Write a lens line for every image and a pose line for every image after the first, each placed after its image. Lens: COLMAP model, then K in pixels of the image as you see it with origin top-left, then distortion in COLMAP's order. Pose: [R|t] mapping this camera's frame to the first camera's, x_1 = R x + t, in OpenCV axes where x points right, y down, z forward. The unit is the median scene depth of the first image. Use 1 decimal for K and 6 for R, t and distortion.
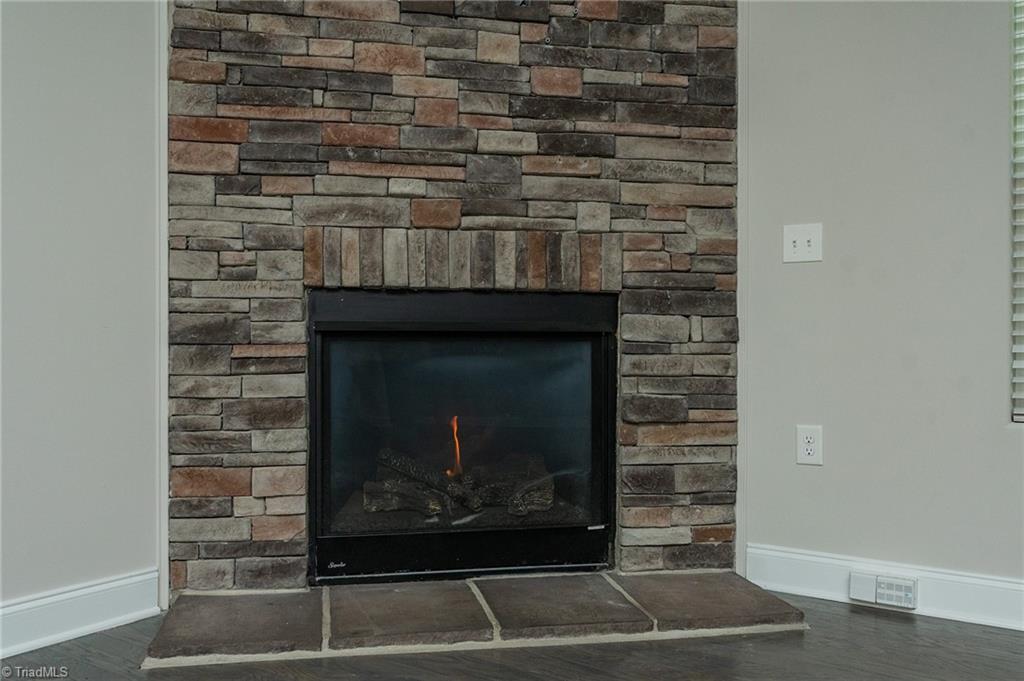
lens RADIAL K [[888.8, 0, 517.8], [0, 888.8, 347.0], [0, 0, 1]] dist [-0.003507, -0.001896]
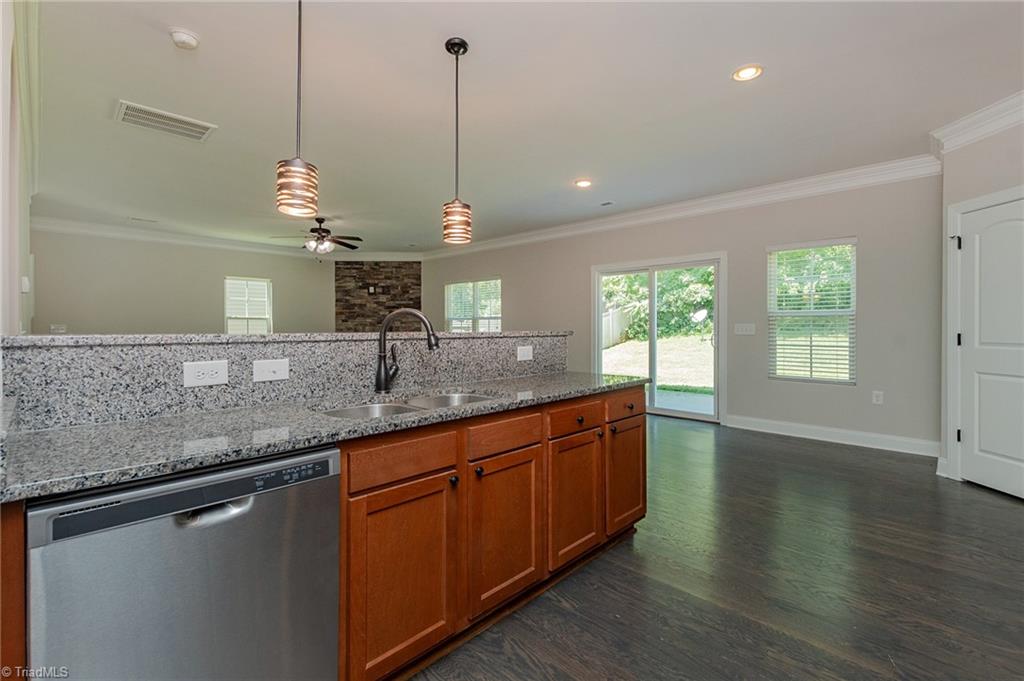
lens RADIAL K [[458.1, 0, 525.4], [0, 458.1, 328.3], [0, 0, 1]] dist [0.007662, -0.003261]
pose [[0.987918, -0.002303, -0.154963, 1.563825], [0.002380, 0.999997, 0.000313, -0.115336], [0.154962, -0.000678, 0.987920, -2.225270]]
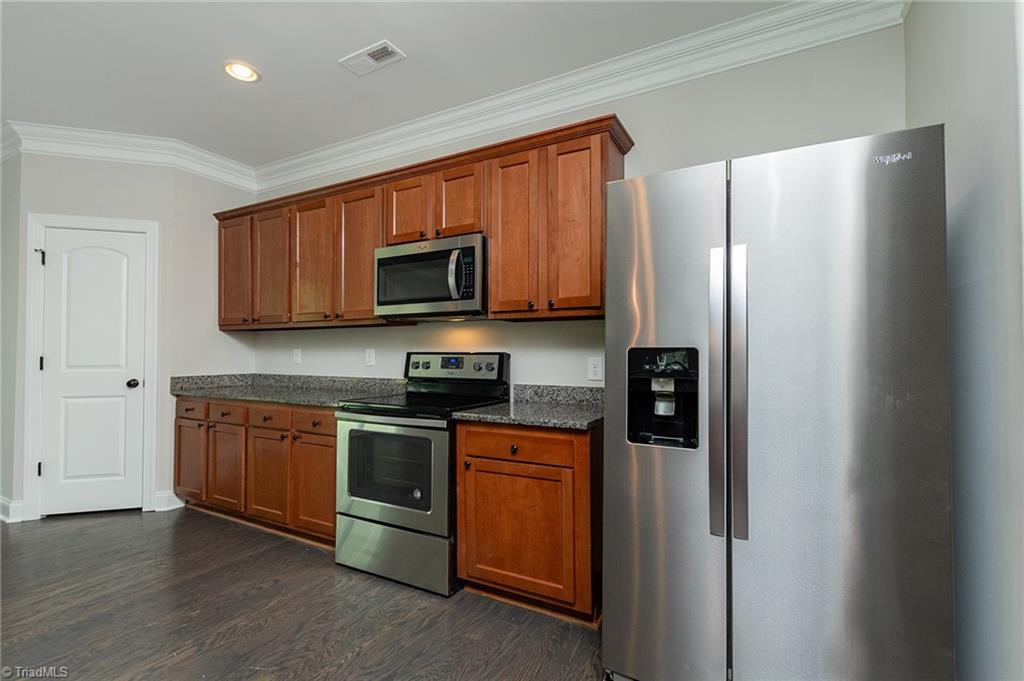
lens RADIAL K [[458.1, 0, 507.0], [0, 458.1, 346.9], [0, 0, 1]] dist [0.007662, -0.003261]
pose [[-0.088535, 0.011154, 0.996011, 1.294524], [0.000331, 0.999938, -0.011168, -0.109180], [-0.996073, -0.000659, -0.088533, -1.852560]]
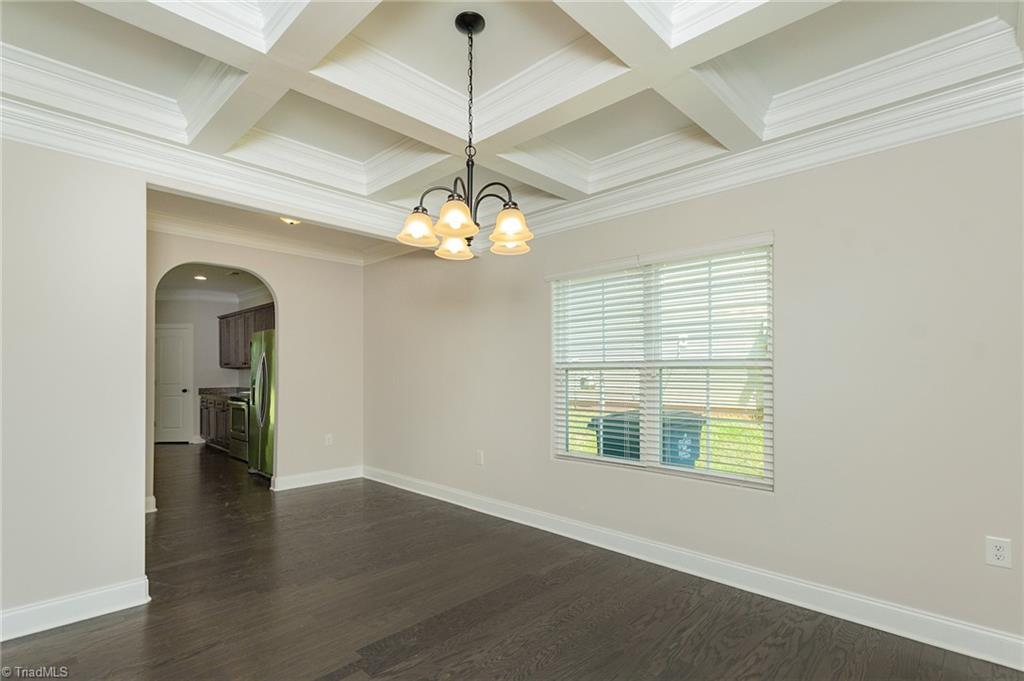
lens RADIAL K [[490.4, 0, 508.8], [0, 490.4, 369.7], [0, 0, 1]] dist [0.001380, 0.001209]
pose [[0.173043, -0.003391, 0.984908, -0.152694], [0.004283, 0.999987, 0.002690, -0.160533], [-0.984905, 0.003753, 0.173055, -3.569681]]
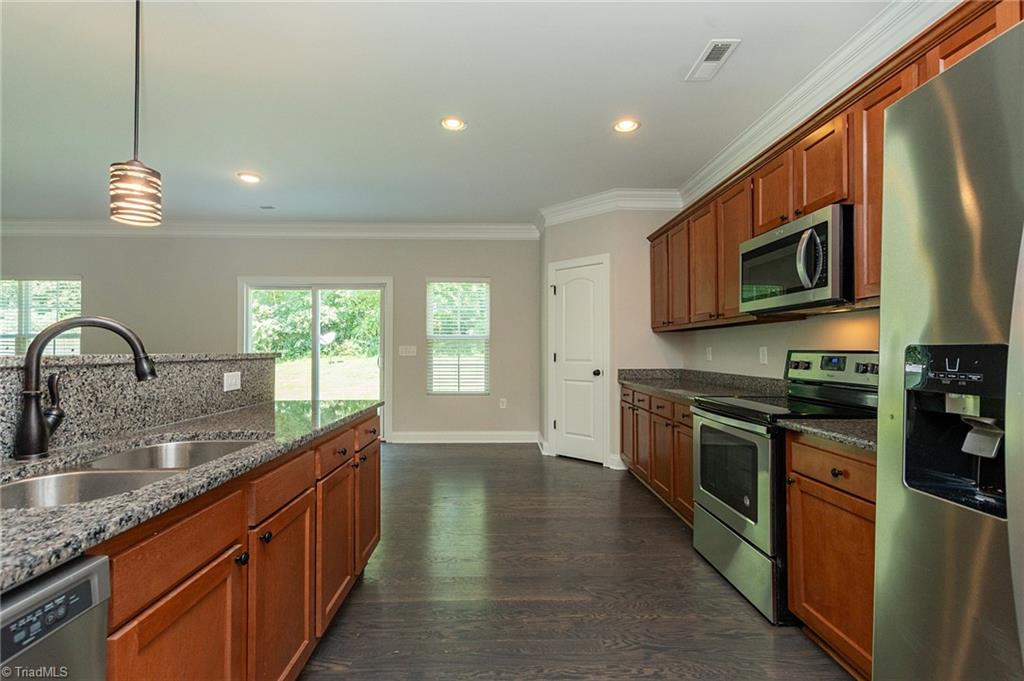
lens RADIAL K [[458.1, 0, 515.8], [0, 458.1, 345.6], [0, 0, 1]] dist [0.007662, -0.003261]
pose [[0.806863, 0.002036, 0.590735, 1.354990], [0.004191, 0.999949, -0.009172, -0.112151], [-0.590724, 0.009877, 0.806813, -2.158759]]
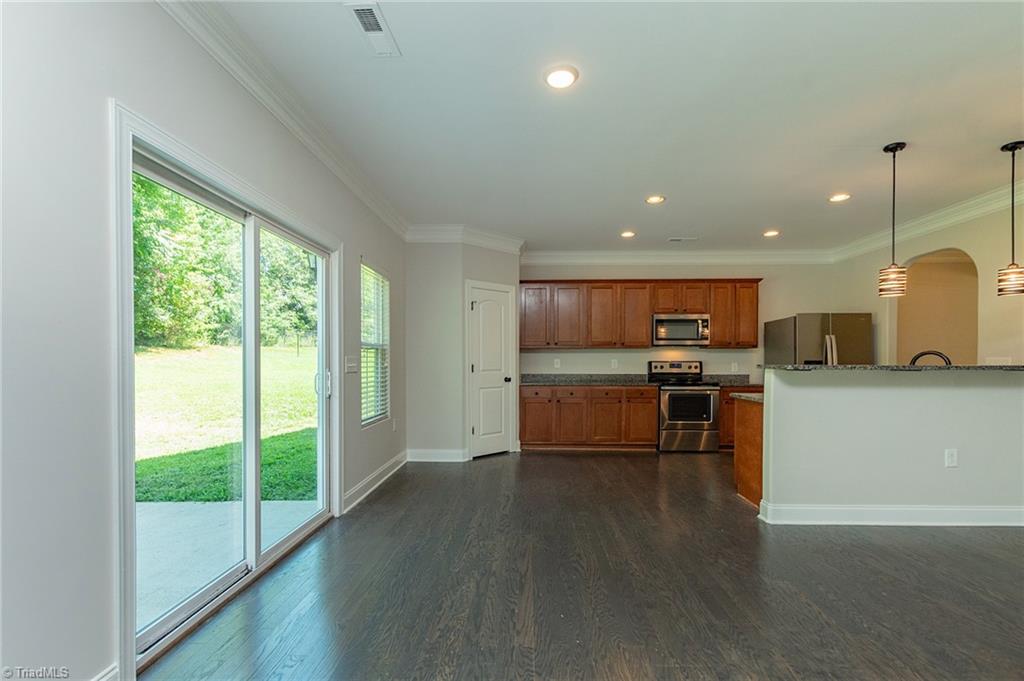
lens RADIAL K [[458.1, 0, 517.5], [0, 458.1, 367.5], [0, 0, 1]] dist [0.007662, -0.003261]
pose [[-0.536934, -0.016779, 0.843457, 0.801911], [0.000958, 0.999789, 0.020499, -0.124935], [-0.843624, 0.011815, -0.536805, 0.094038]]
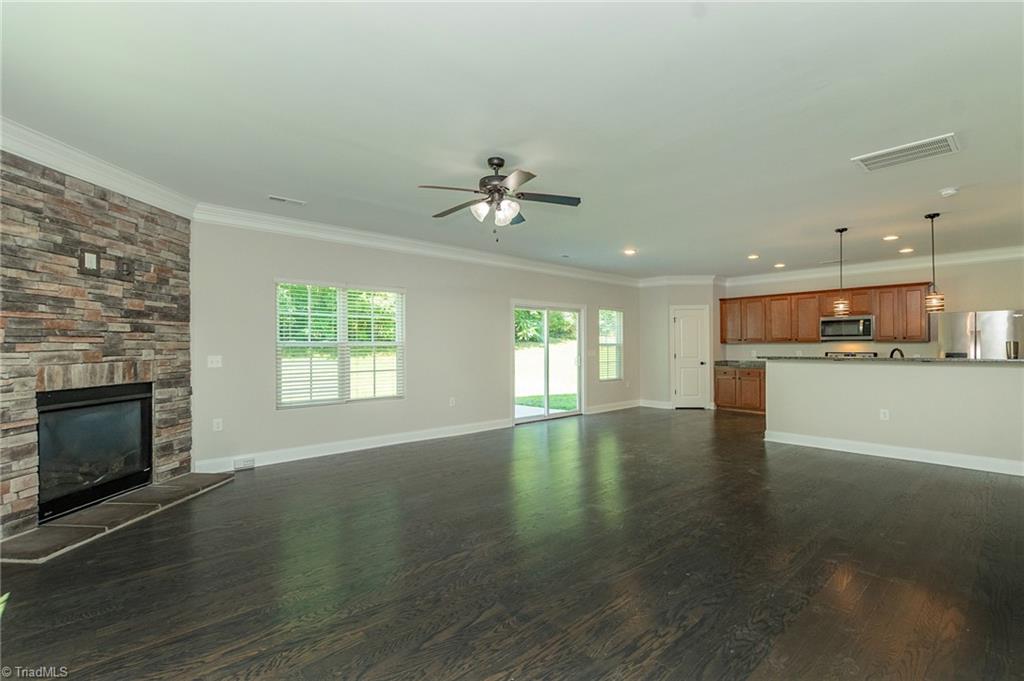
lens RADIAL K [[458.1, 0, 509.7], [0, 458.1, 344.2], [0, 0, 1]] dist [0.007662, -0.003261]
pose [[0.239141, 0.001507, 0.970984, -1.034388], [0.008380, 0.999958, -0.003616, -0.167793], [-0.970949, 0.009001, 0.239119, -0.416703]]
